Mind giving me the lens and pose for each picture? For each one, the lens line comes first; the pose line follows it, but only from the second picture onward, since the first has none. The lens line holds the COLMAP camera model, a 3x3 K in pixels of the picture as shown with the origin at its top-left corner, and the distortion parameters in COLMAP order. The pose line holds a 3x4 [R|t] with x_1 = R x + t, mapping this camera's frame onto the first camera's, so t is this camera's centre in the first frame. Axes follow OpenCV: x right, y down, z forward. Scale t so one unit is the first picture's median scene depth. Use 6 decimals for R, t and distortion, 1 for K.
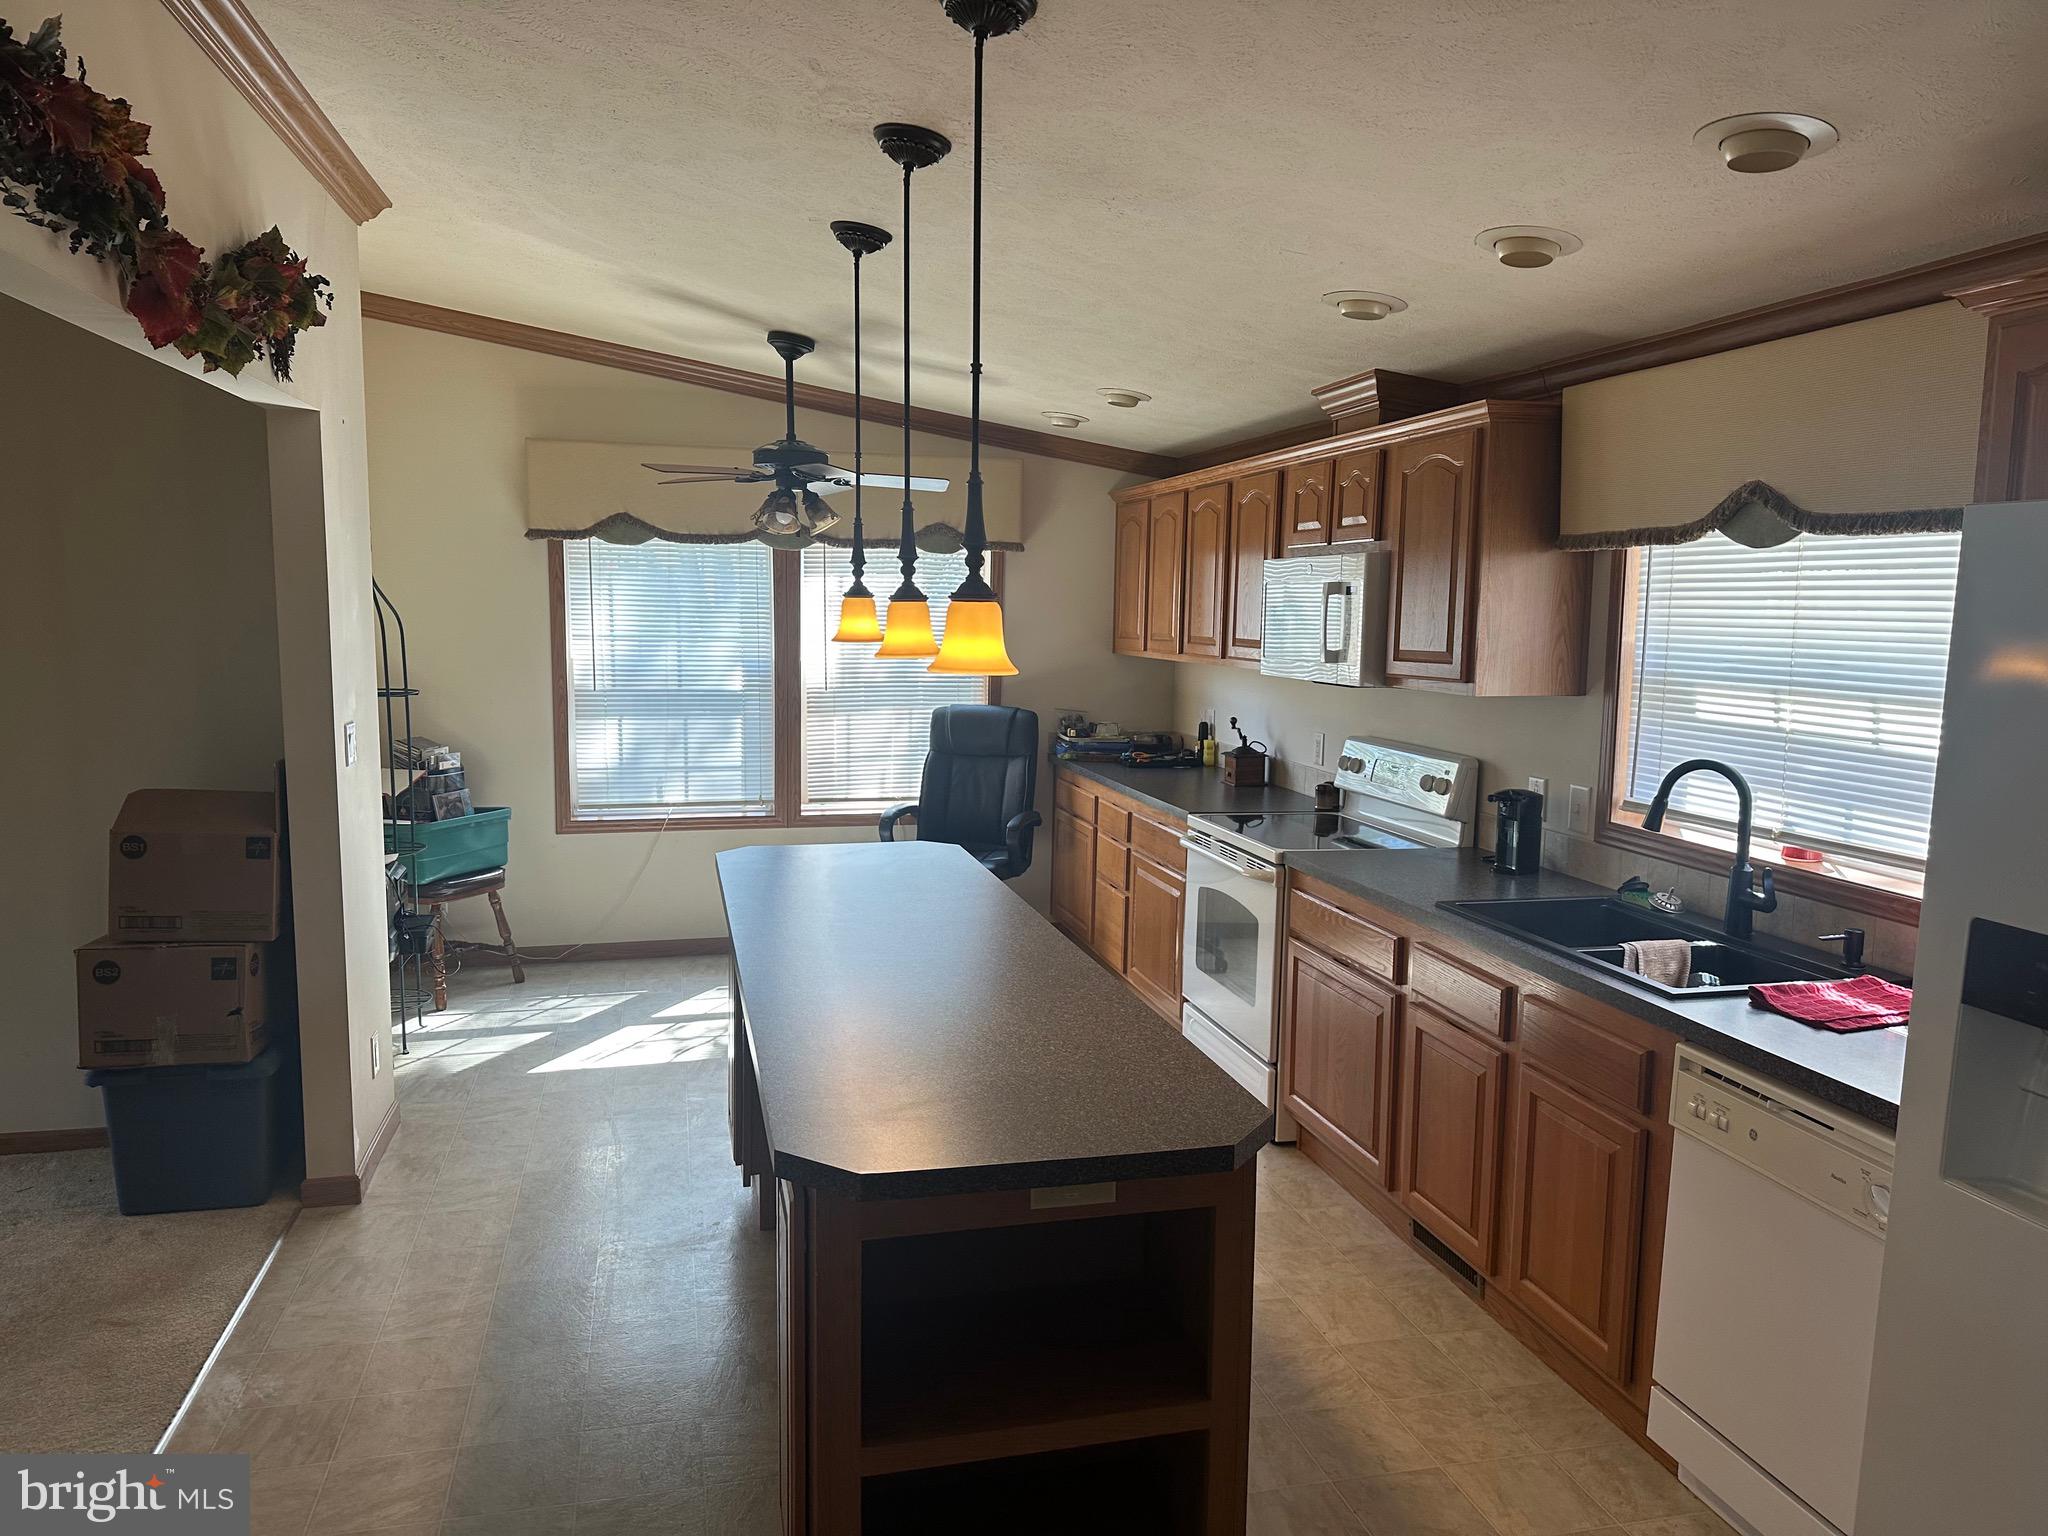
lens RADIAL K [[1430.1, 0, 1001.1], [0, 1430.1, 777.3], [0, 0, 1]] dist [0.004000, 0.001335]
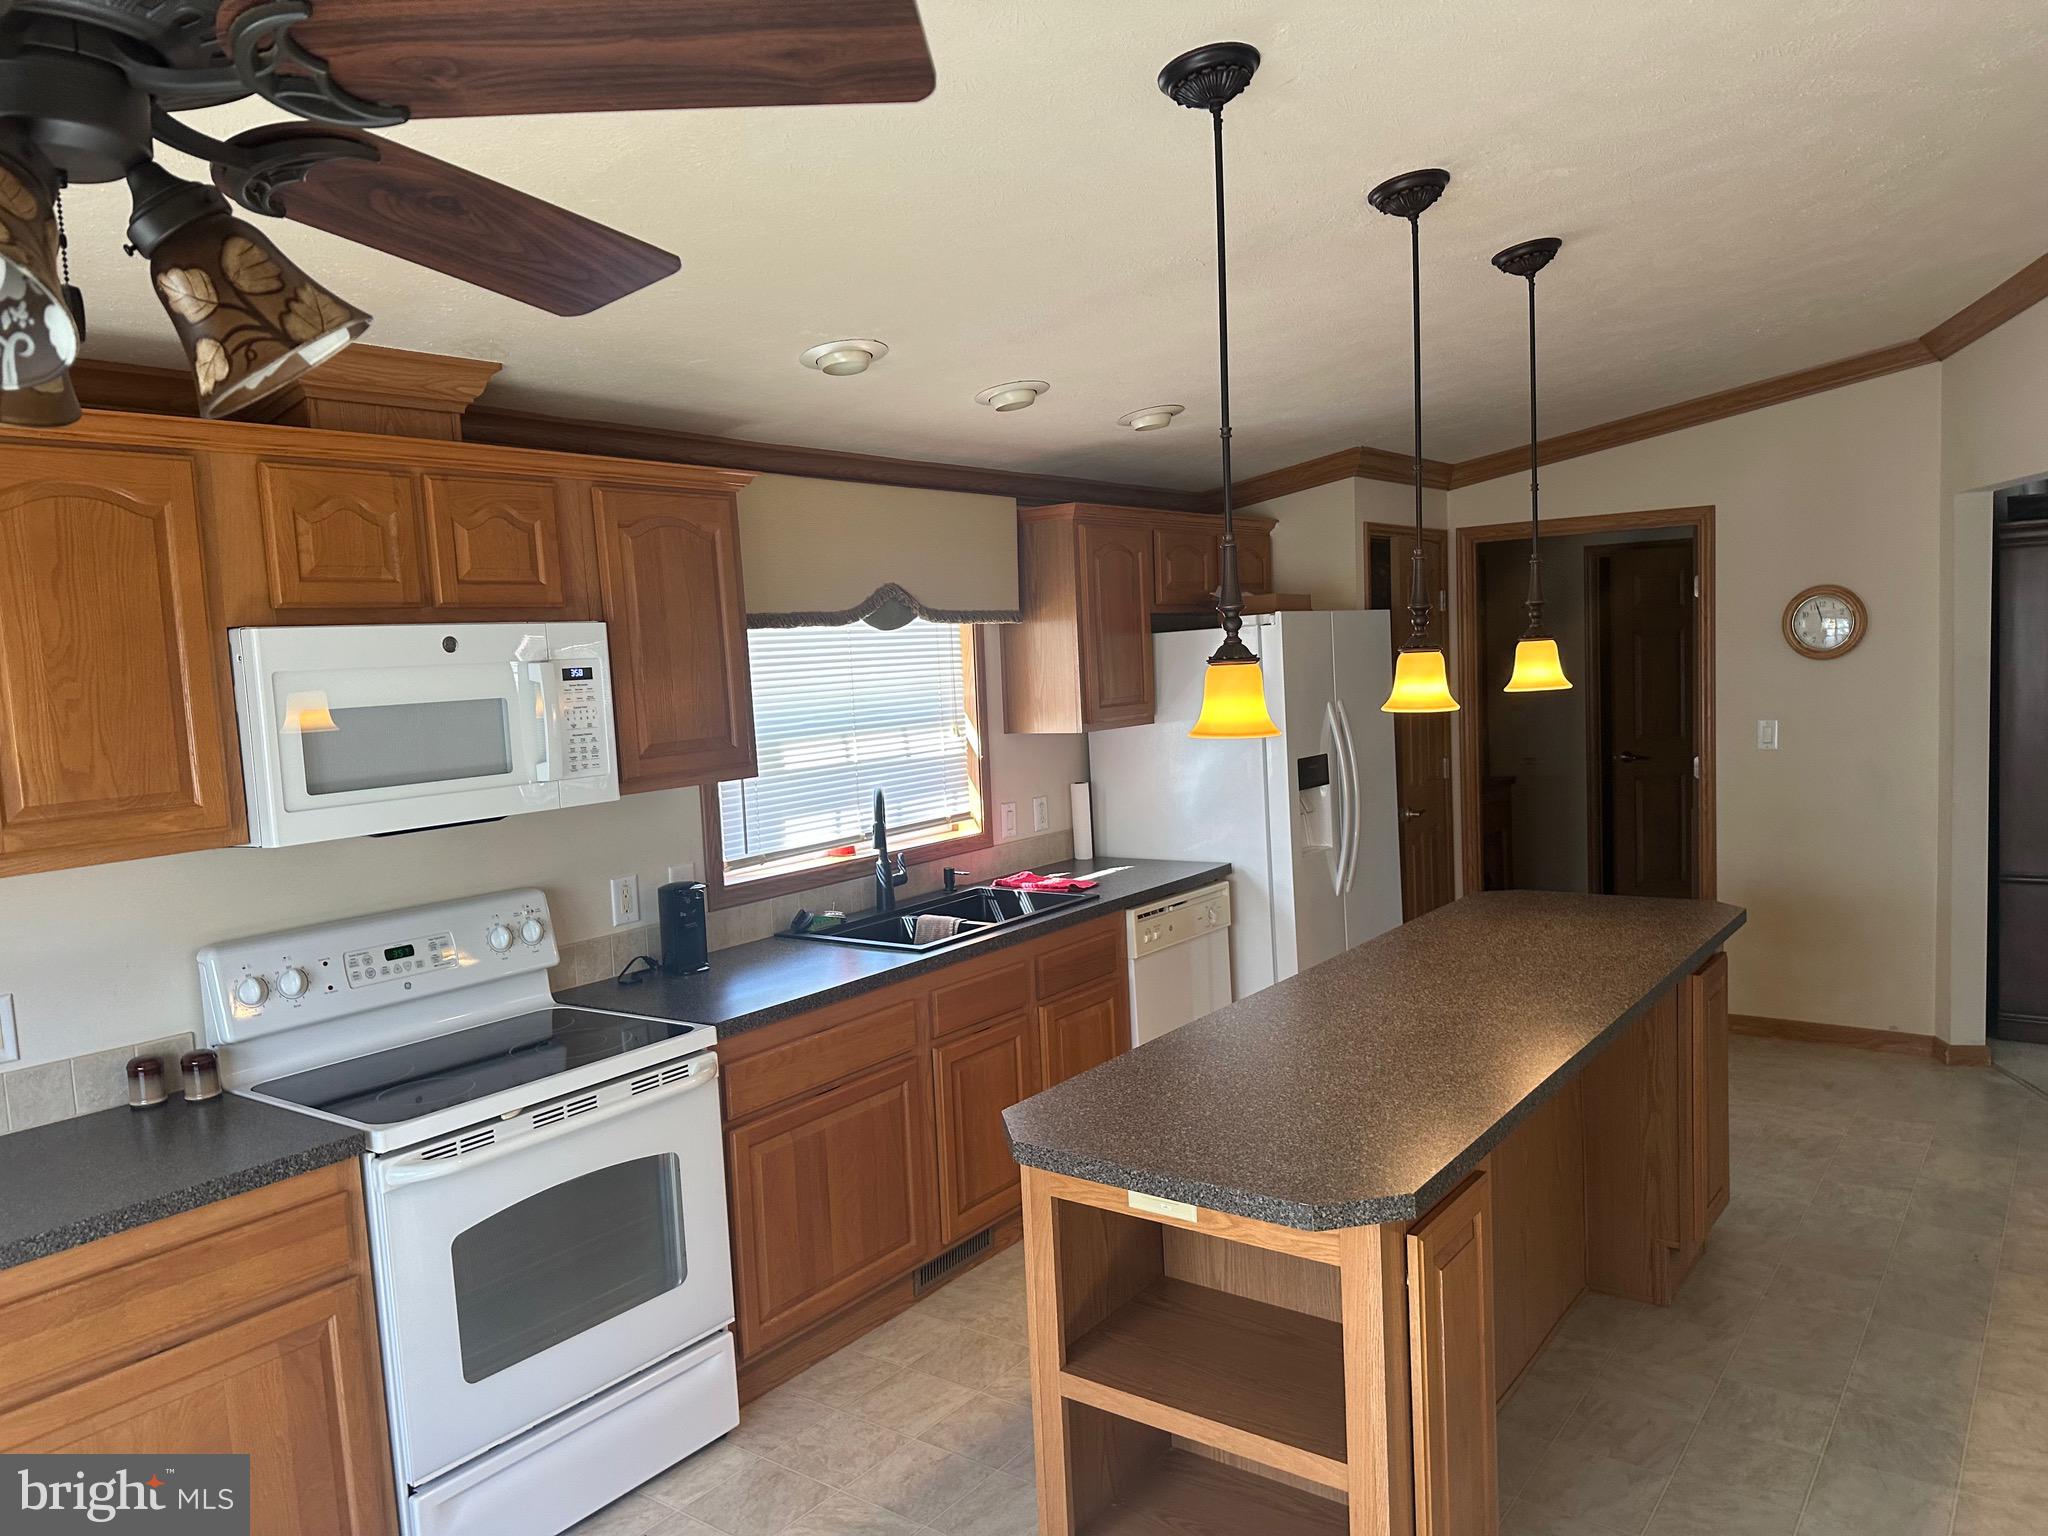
lens RADIAL K [[1430.1, 0, 1001.1], [0, 1430.1, 777.3], [0, 0, 1]] dist [0.004000, 0.001335]
pose [[-0.636456, -0.043530, 0.770084, -0.620399], [0.141599, 0.974843, 0.172133, -0.240764], [-0.758204, 0.218599, -0.614281, 1.774795]]
